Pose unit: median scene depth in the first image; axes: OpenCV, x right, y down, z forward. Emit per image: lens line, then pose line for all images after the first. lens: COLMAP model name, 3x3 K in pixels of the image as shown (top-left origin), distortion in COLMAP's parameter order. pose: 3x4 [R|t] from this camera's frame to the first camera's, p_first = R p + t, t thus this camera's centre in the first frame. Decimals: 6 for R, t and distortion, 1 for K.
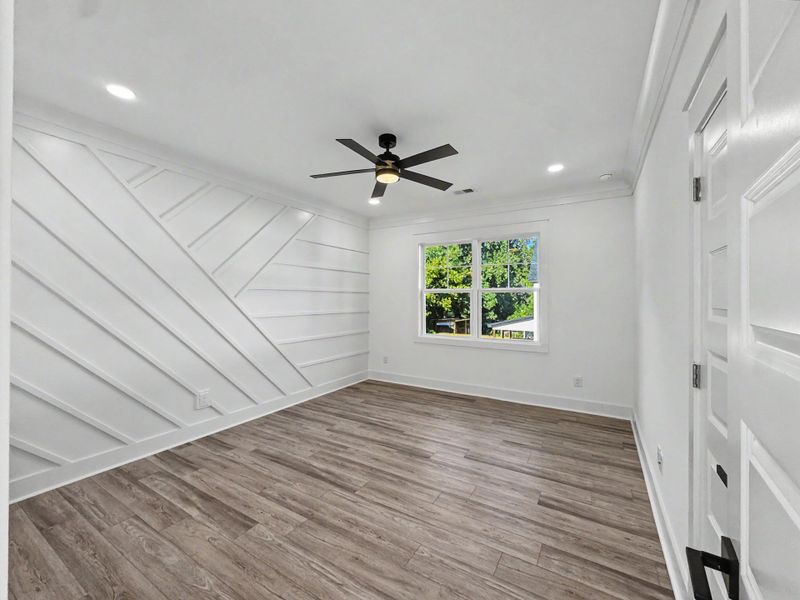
lens RADIAL K [[330.2, 0, 405.6], [0, 330.2, 293.2], [0, 0, 1]] dist [-0.002251, 0.000876]
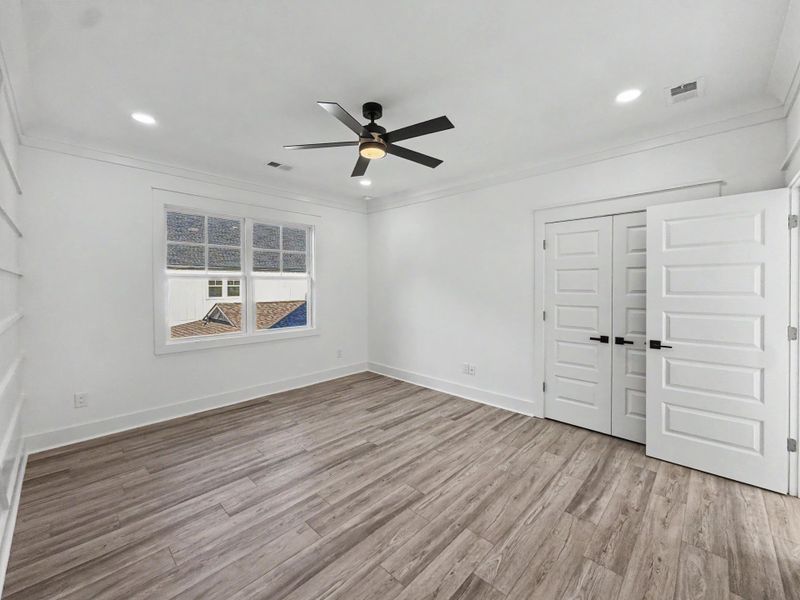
lens RADIAL K [[330.2, 0, 396.5], [0, 330.2, 288.5], [0, 0, 1]] dist [-0.002251, 0.000876]
pose [[0.221980, -0.009968, 0.975000, -0.771034], [-0.014207, 0.999809, 0.013456, 0.005581], [-0.974948, -0.016838, 0.221796, 0.627075]]
